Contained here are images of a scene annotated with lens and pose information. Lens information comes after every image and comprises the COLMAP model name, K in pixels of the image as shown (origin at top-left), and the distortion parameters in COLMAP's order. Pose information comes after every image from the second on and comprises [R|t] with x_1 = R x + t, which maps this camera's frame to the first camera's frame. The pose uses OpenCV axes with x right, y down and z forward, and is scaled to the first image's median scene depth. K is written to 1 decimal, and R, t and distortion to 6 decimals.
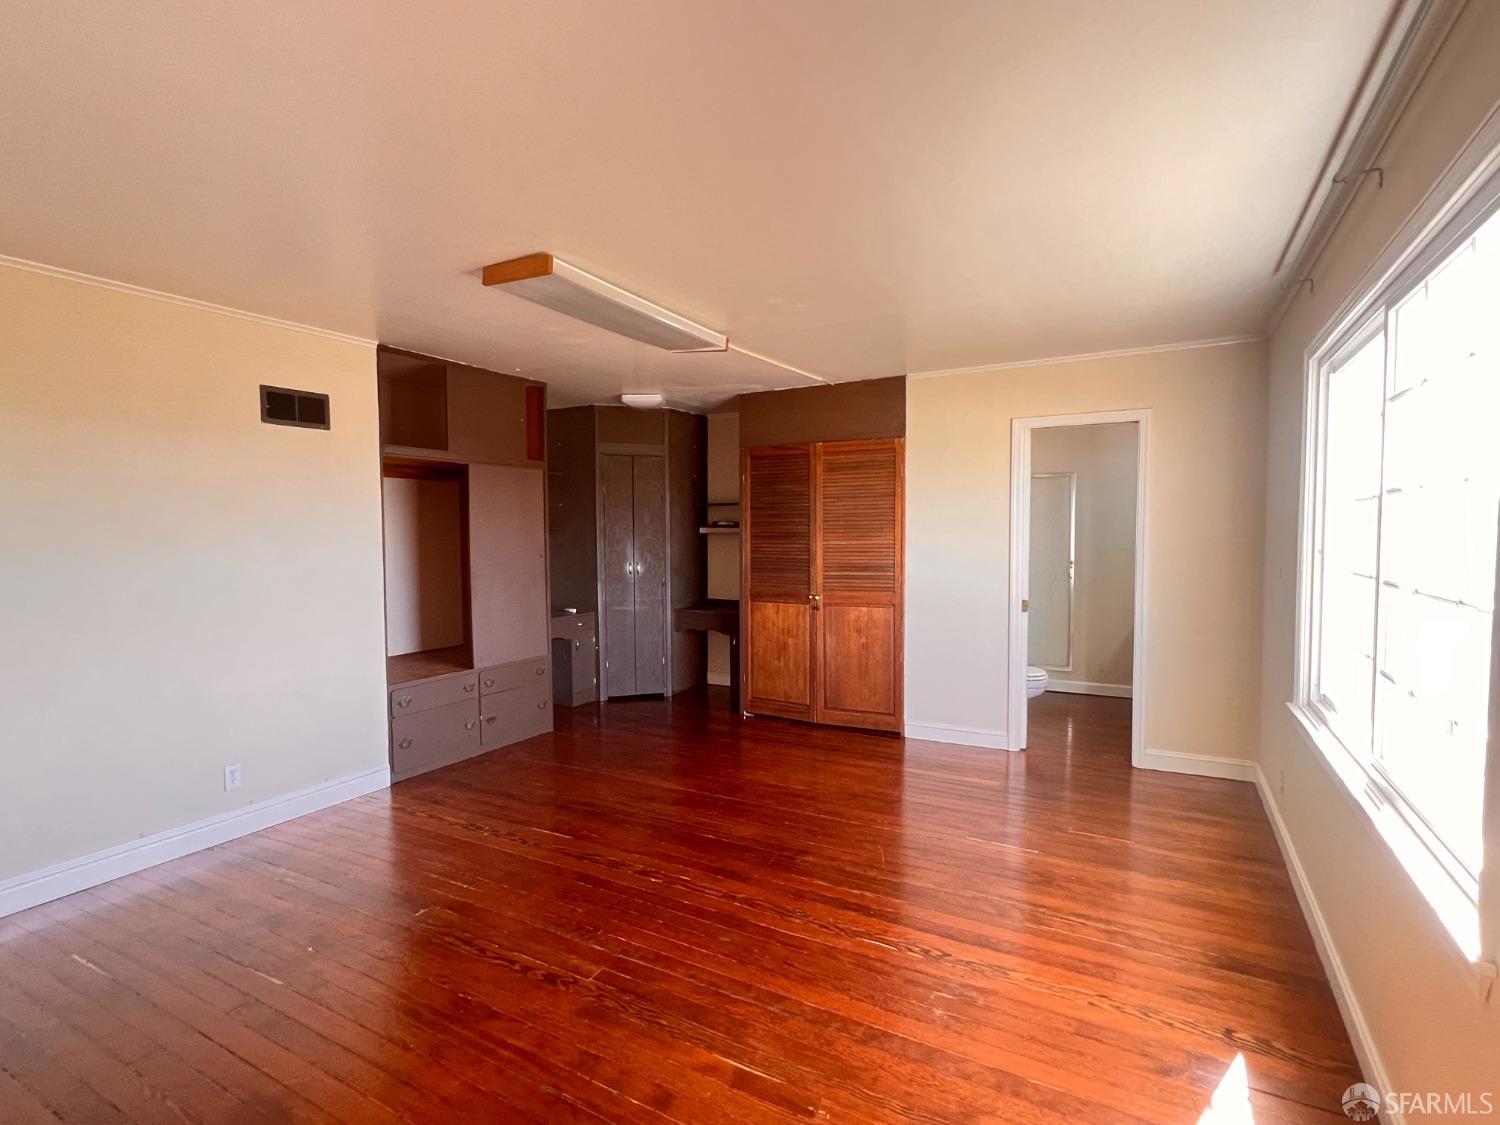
lens RADIAL K [[747.4, 0, 750.0], [0, 747.4, 562.5], [0, 0, 1]] dist [-0.001128, -0.000134]
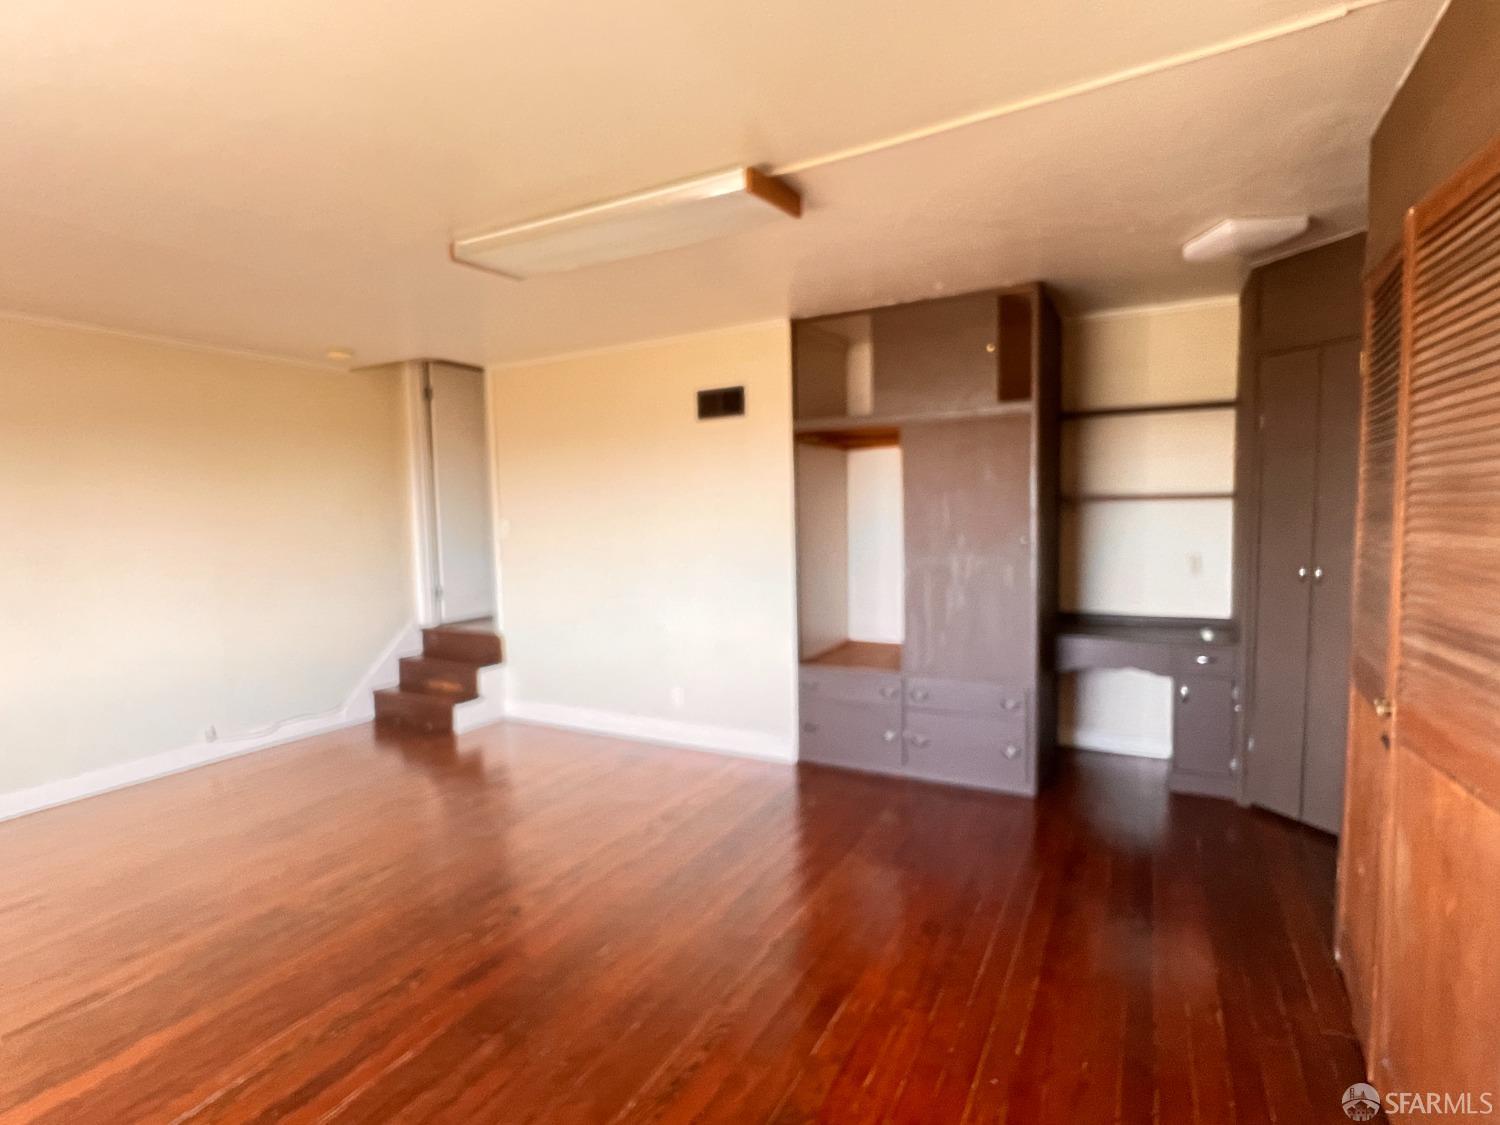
lens RADIAL K [[747.4, 0, 750.0], [0, 747.4, 562.5], [0, 0, 1]] dist [-0.001128, -0.000134]
pose [[0.023547, 0.055146, -0.998201, 0.402176], [-0.028440, 0.998110, 0.054470, -0.016786], [0.999318, 0.027106, 0.025071, 0.726460]]
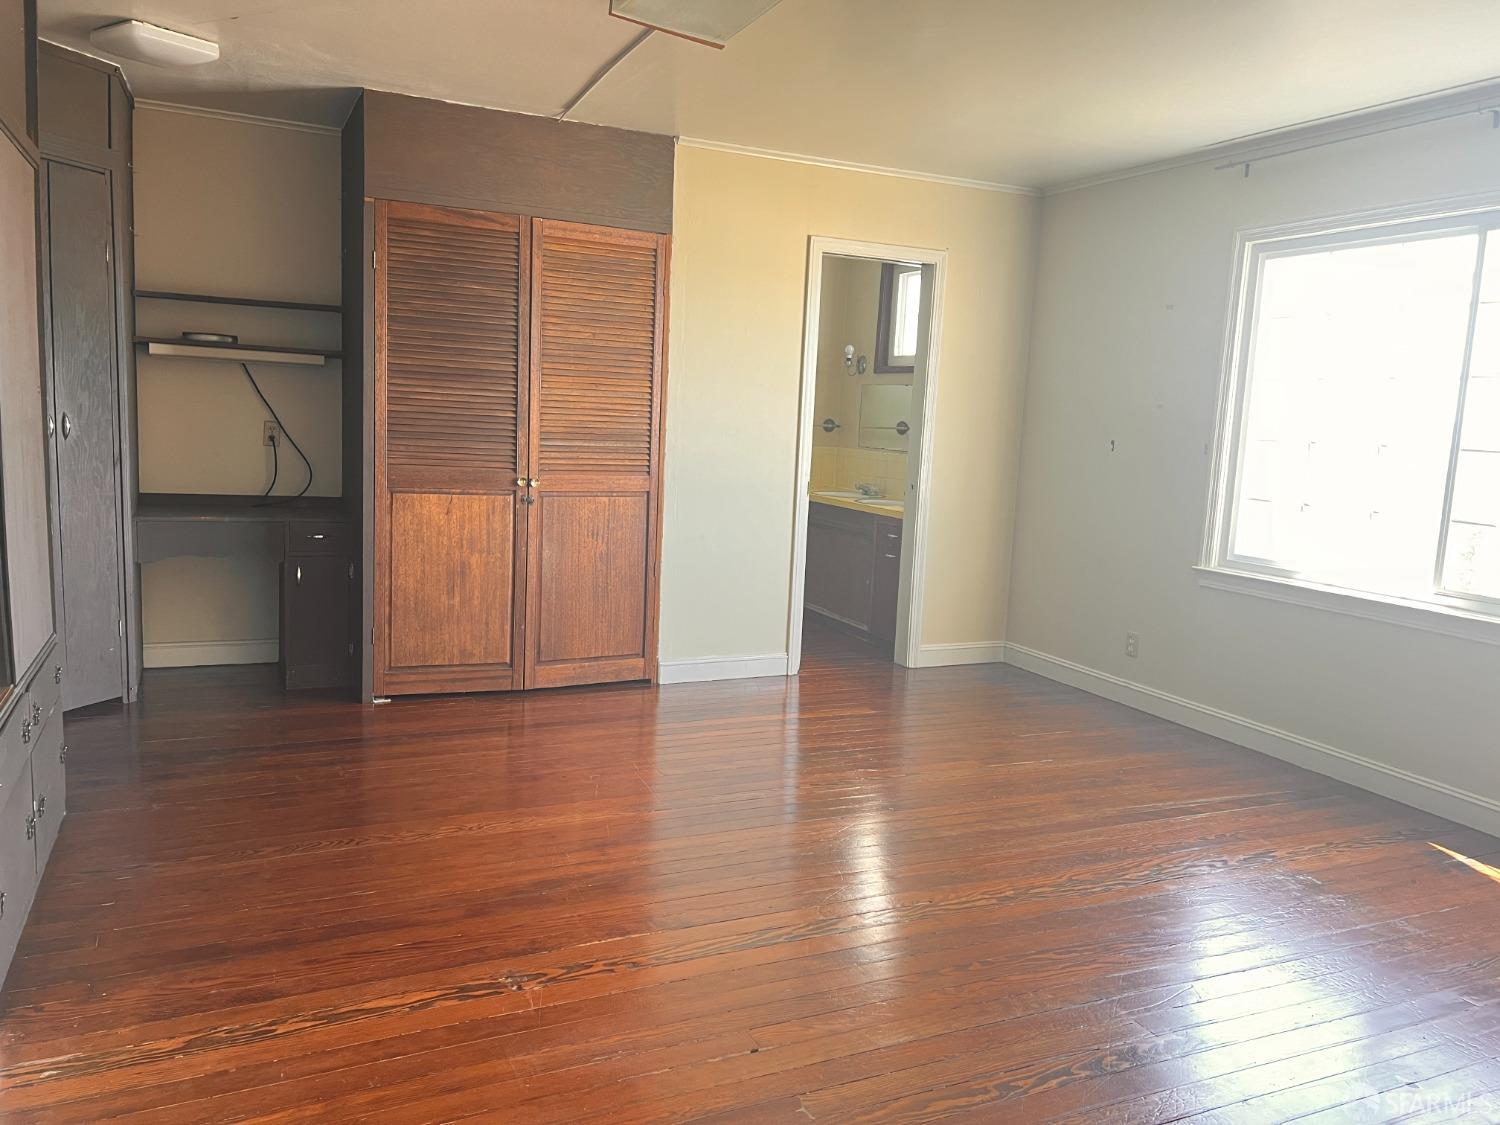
lens RADIAL K [[1125.8, 0, 751.3], [0, 1125.8, 581.6], [0, 0, 1]] dist [0.044410, -0.000878]
pose [[0.582269, -0.088665, 0.808147, -0.554382], [-0.017134, 0.992476, 0.121234, 0.012364], [-0.812816, -0.084438, 0.576369, 0.329147]]
